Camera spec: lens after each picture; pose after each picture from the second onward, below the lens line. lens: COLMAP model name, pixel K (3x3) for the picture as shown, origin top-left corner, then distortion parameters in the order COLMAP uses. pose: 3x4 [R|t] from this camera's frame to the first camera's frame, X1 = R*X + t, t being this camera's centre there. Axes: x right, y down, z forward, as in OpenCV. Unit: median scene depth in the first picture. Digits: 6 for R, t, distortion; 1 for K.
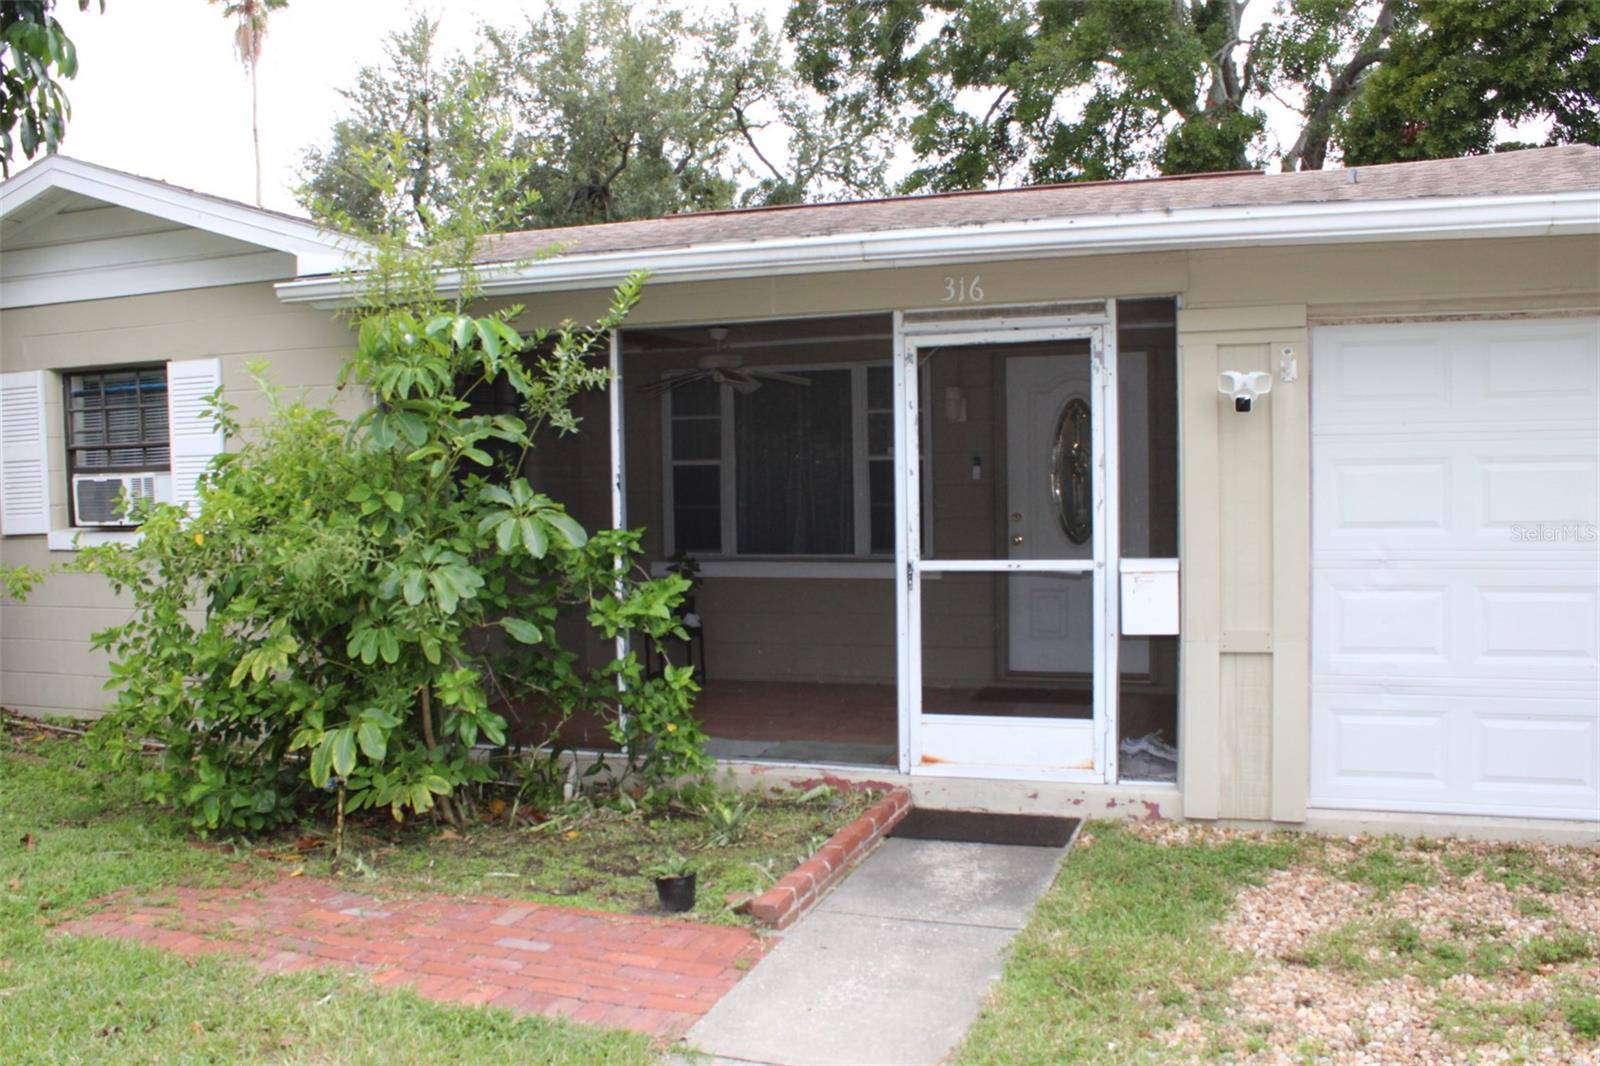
lens RADIAL K [[1365.0, 0, 800.0], [0, 1365.0, 533.0], [0, 0, 1]] dist [-0.178242, 0.166472]
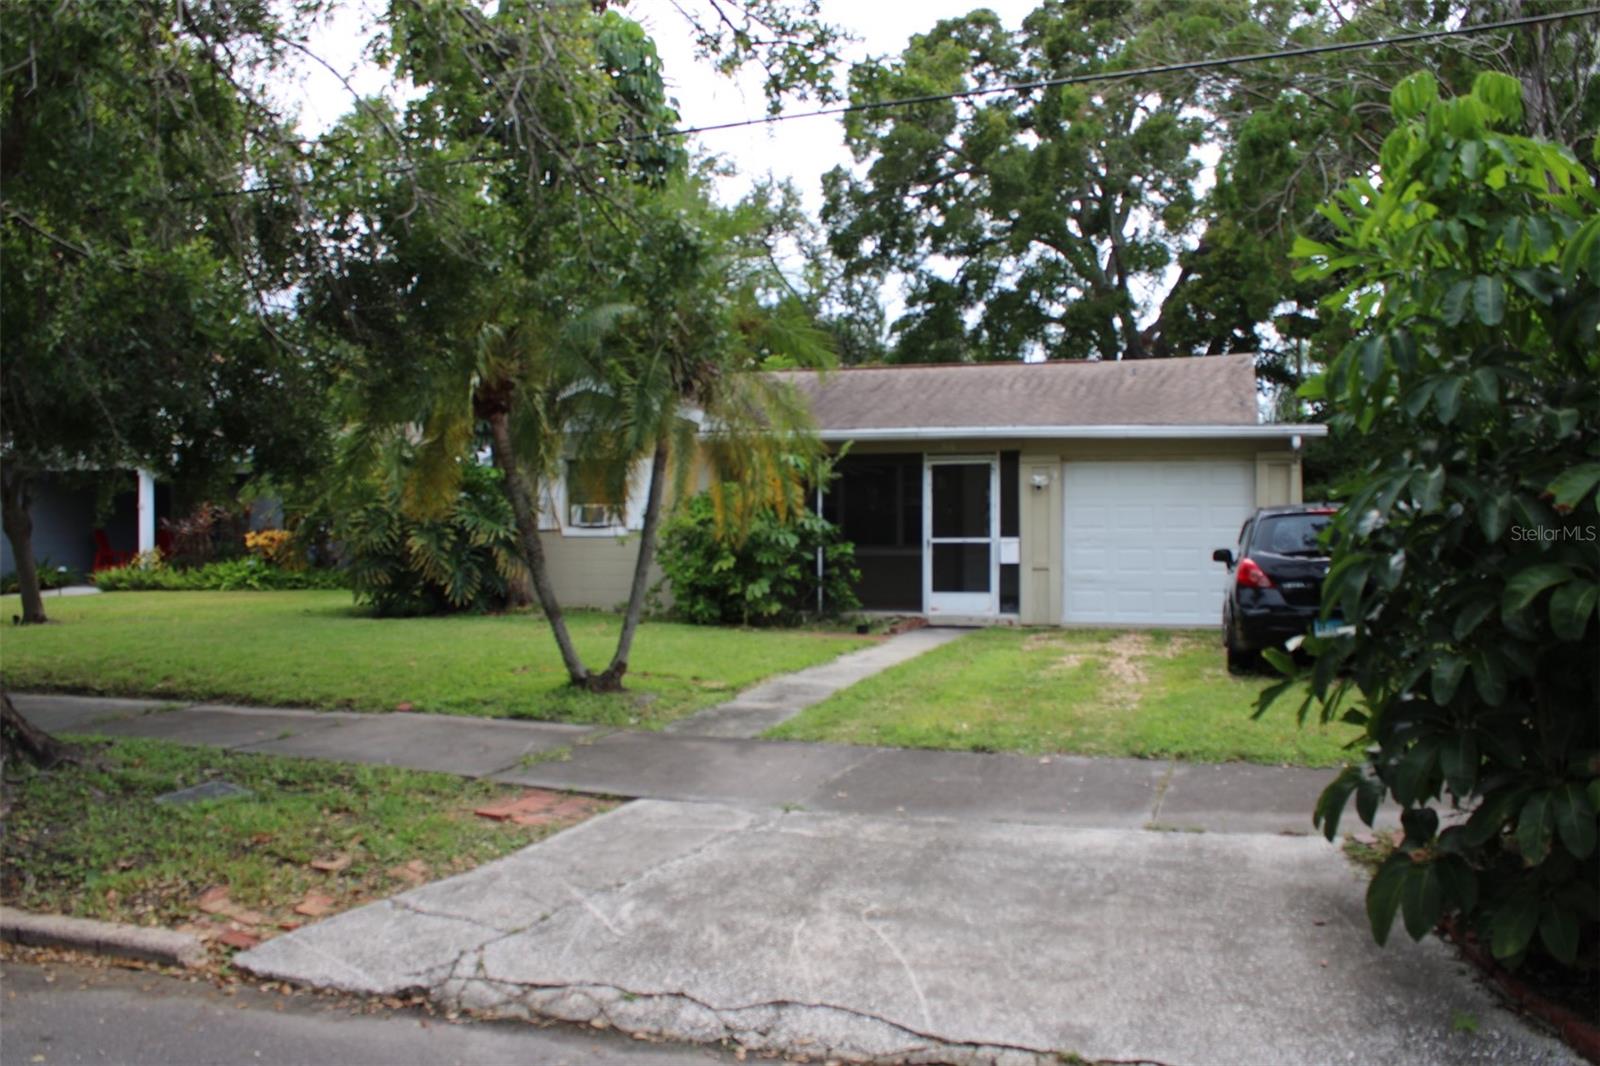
lens RADIAL K [[1365.0, 0, 800.0], [0, 1365.0, 533.0], [0, 0, 1]] dist [-0.178242, 0.166472]
pose [[0.999494, 0.014367, 0.028396, -0.279168], [-0.013244, 0.999138, -0.039346, 0.128194], [-0.028937, 0.038950, 0.998822, -1.920113]]
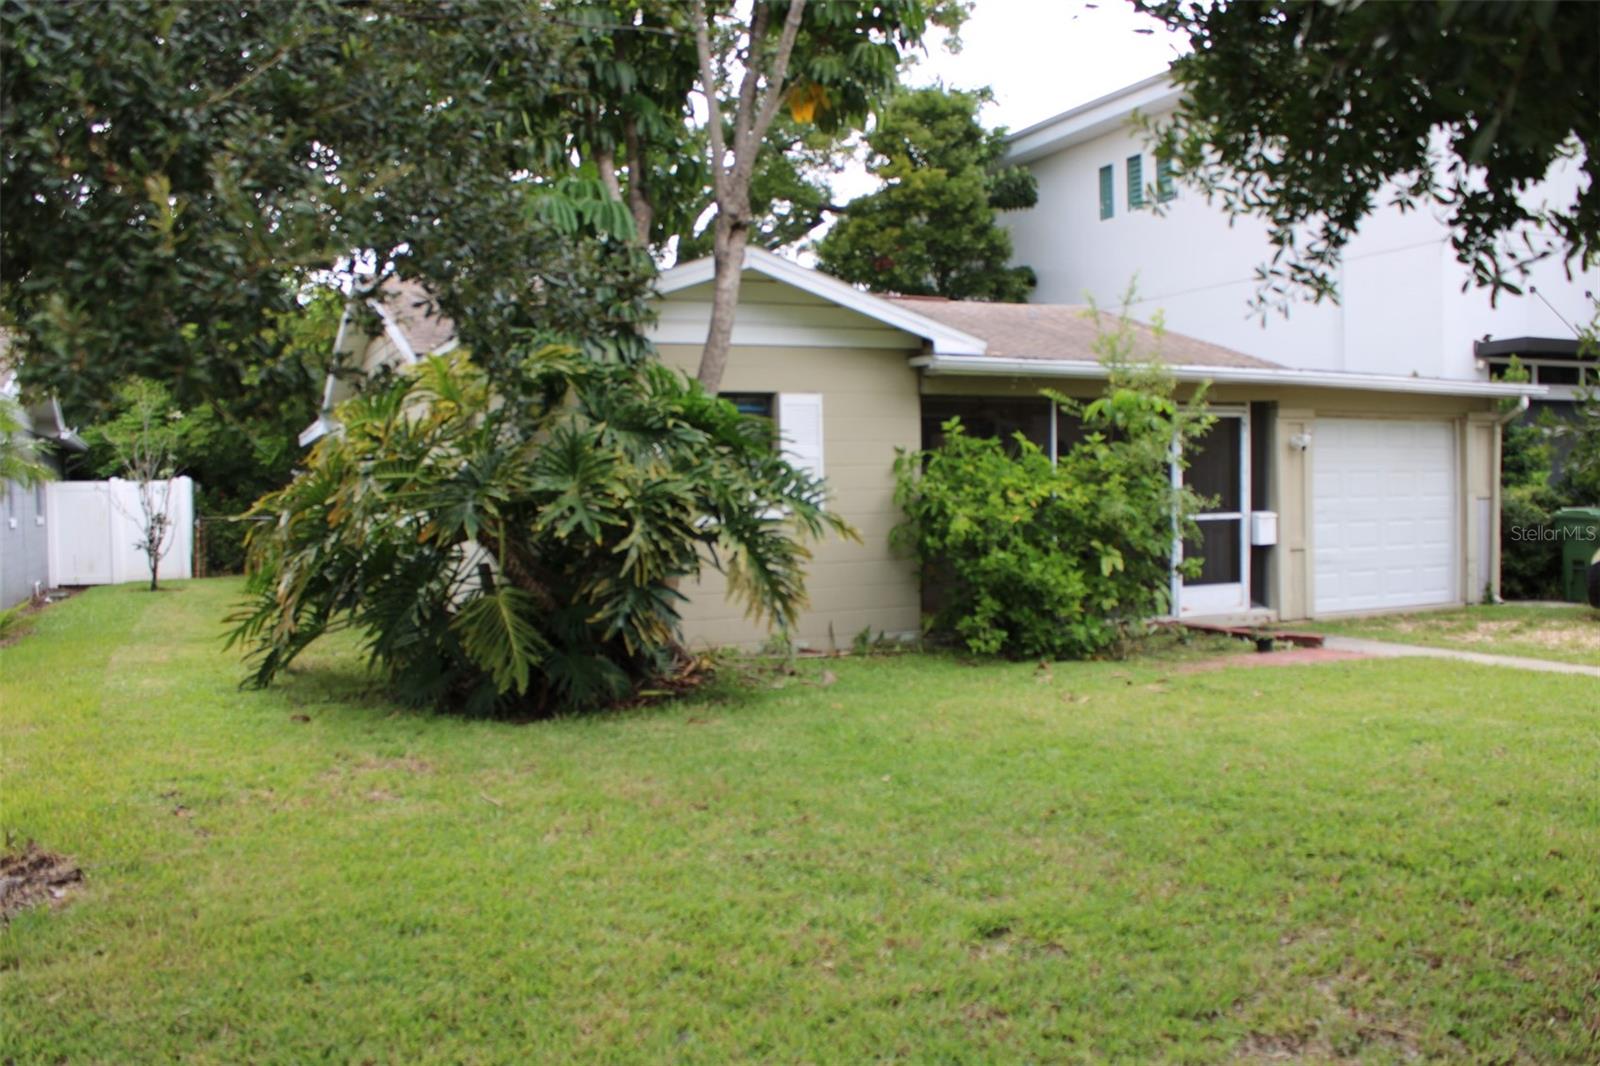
lens RADIAL K [[1365.0, 0, 800.0], [0, 1365.0, 533.0], [0, 0, 1]] dist [-0.178242, 0.166472]
pose [[0.719557, -0.016538, 0.694237, -1.877354], [0.035558, 0.999282, -0.013051, 0.055328], [-0.693523, 0.034076, 0.719628, -0.116921]]
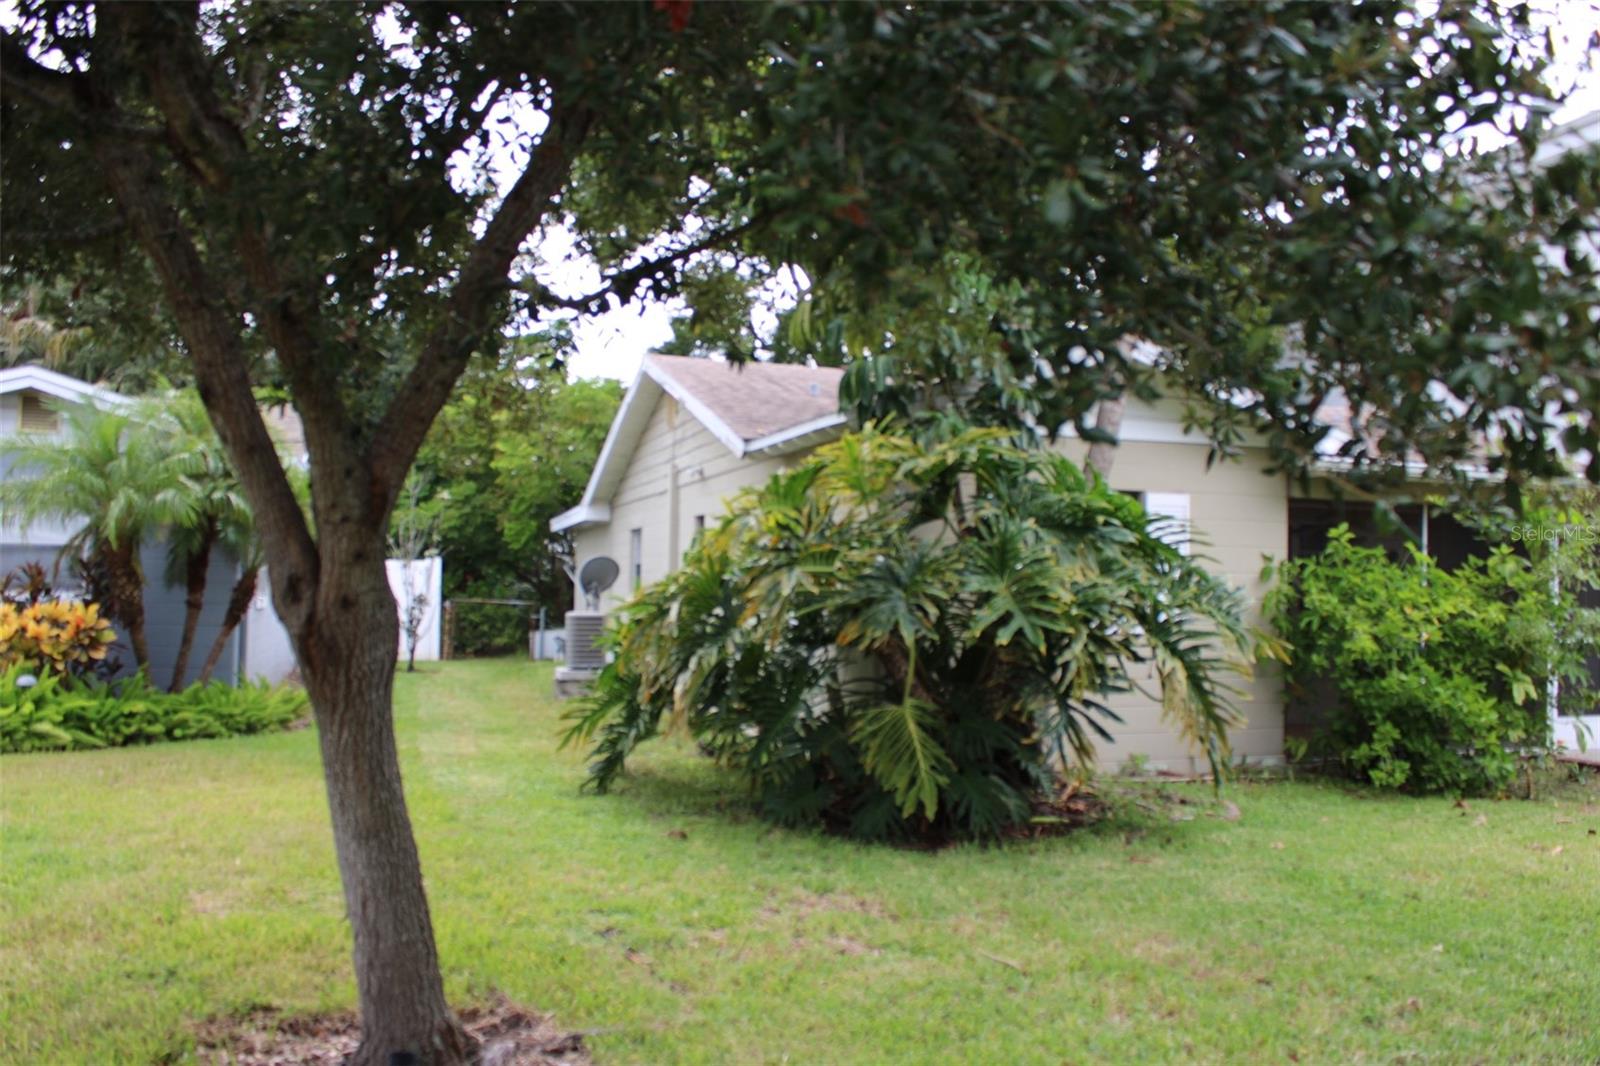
lens RADIAL K [[1365.0, 0, 800.0], [0, 1365.0, 533.0], [0, 0, 1]] dist [-0.178242, 0.166472]
pose [[0.803467, 0.056670, 0.592647, -1.963578], [-0.005713, 0.996147, -0.087508, 0.040845], [-0.595322, 0.066924, 0.800695, 0.156929]]
